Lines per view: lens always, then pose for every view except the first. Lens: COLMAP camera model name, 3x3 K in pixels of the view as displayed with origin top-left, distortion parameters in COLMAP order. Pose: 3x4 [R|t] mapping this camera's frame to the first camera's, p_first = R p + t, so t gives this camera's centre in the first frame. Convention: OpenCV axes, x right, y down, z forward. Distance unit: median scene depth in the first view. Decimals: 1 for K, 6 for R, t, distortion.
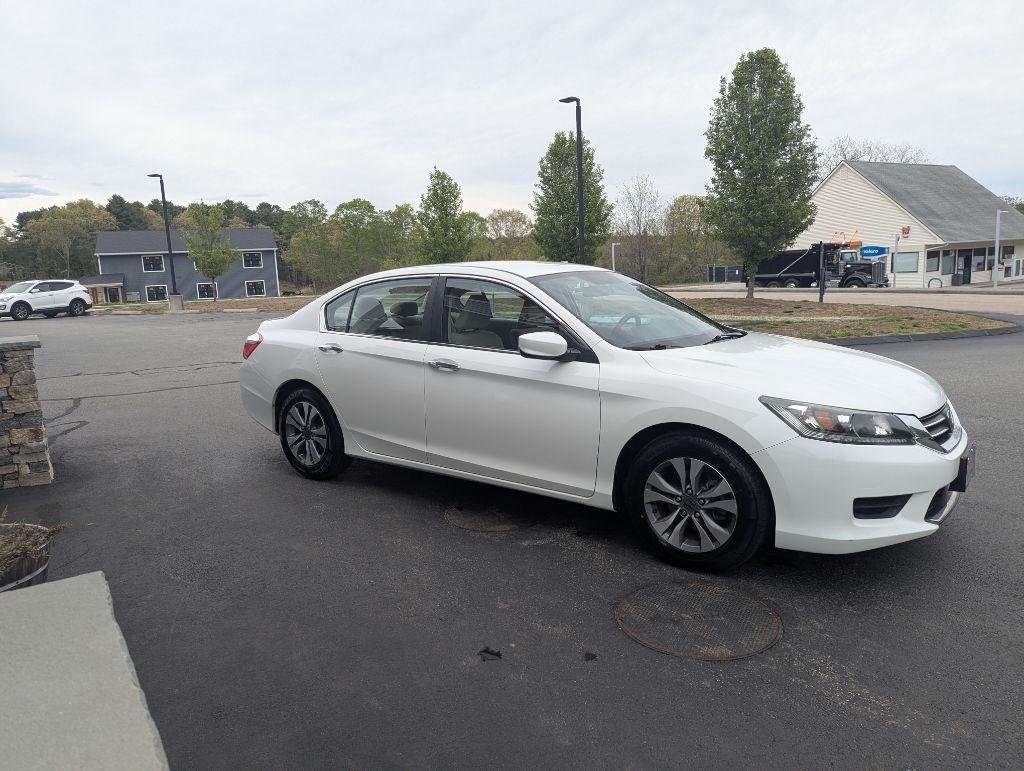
lens RADIAL K [[719.3, 0, 508.0], [0, 719.3, 382.7], [0, 0, 1]] dist [0.062888, -0.055563]
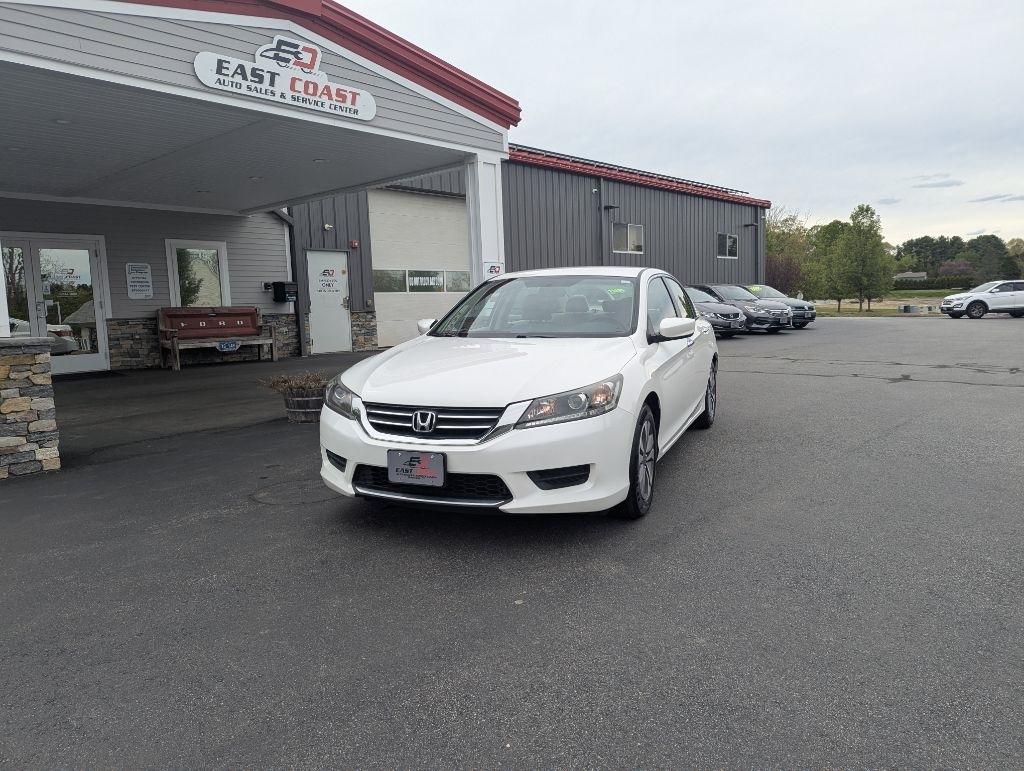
lens RADIAL K [[719.3, 0, 526.2], [0, 719.3, 387.9], [0, 0, 1]] dist [0.062888, -0.055563]
pose [[0.264839, 0.145012, -0.953327, 0.227627], [-0.138051, 0.984146, 0.111349, -0.018350], [0.954360, 0.102118, 0.280659, 0.118924]]
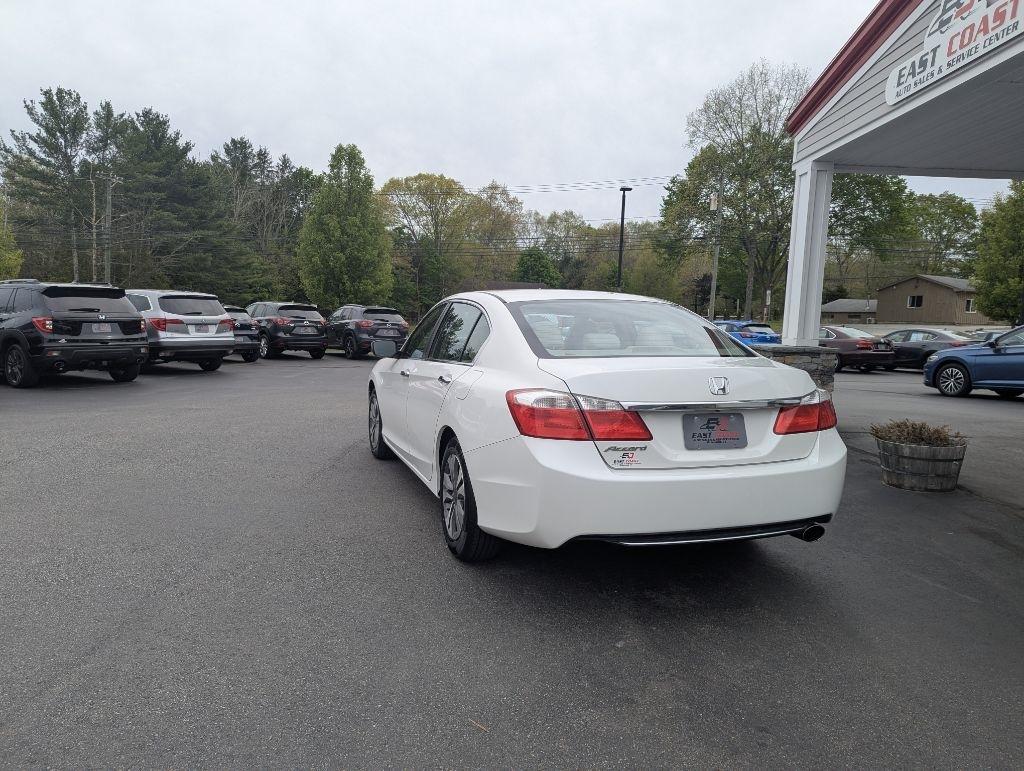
lens RADIAL K [[719.3, 0, 506.7], [0, 719.3, 377.9], [0, 0, 1]] dist [0.062888, -0.055563]
pose [[-0.826617, -0.034842, 0.561685, -0.109425], [0.093085, 0.975868, 0.197525, -0.050803], [-0.555013, 0.215562, -0.803426, 0.375271]]
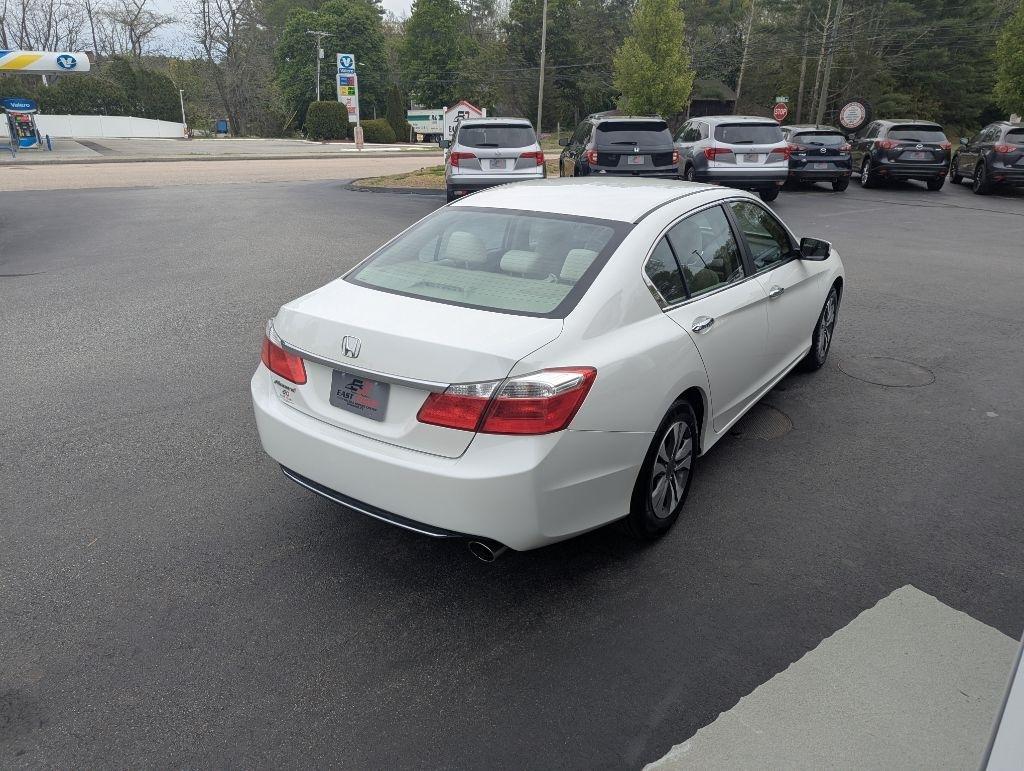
lens RADIAL K [[719.3, 0, 515.8], [0, 719.3, 362.9], [0, 0, 1]] dist [0.062888, -0.055563]
pose [[-0.036139, -0.303886, 0.952023, -0.176701], [0.152285, 0.939845, 0.305780, -0.049003], [-0.987676, 0.156029, 0.012313, 0.228135]]
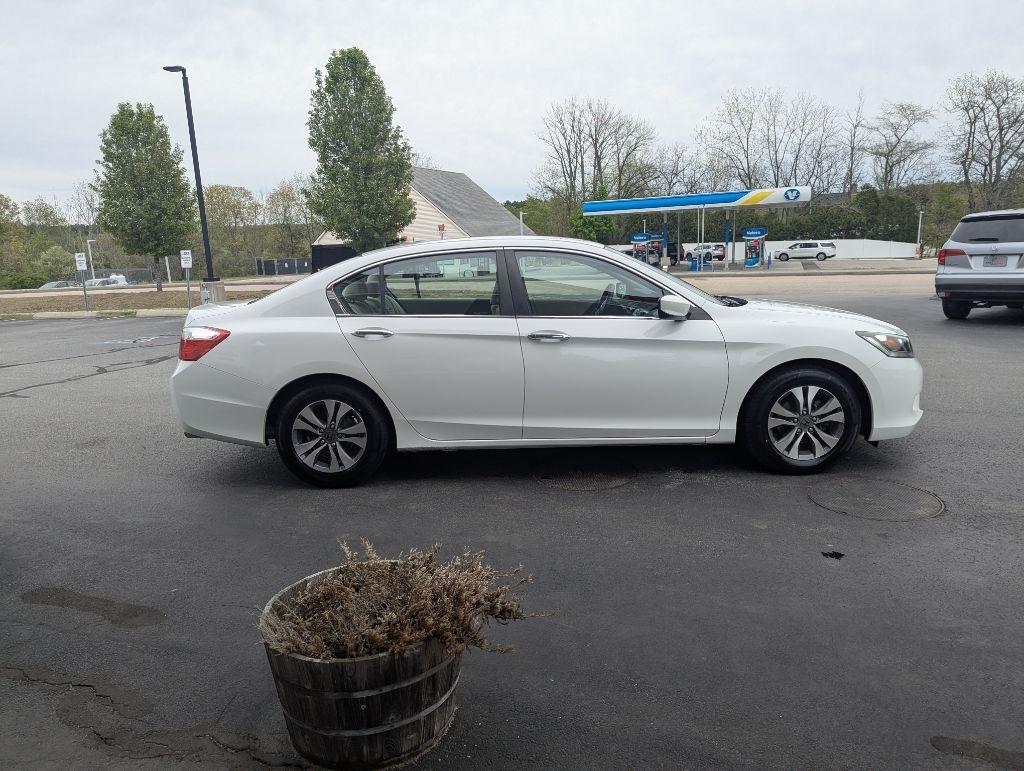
lens RADIAL K [[719.3, 0, 510.6], [0, 719.3, 379.6], [0, 0, 1]] dist [0.062888, -0.055563]
pose [[0.804951, -0.106513, 0.583702, -0.122626], [0.104360, 0.993835, 0.037437, -0.001239], [-0.584091, 0.030780, 0.811104, 0.036100]]
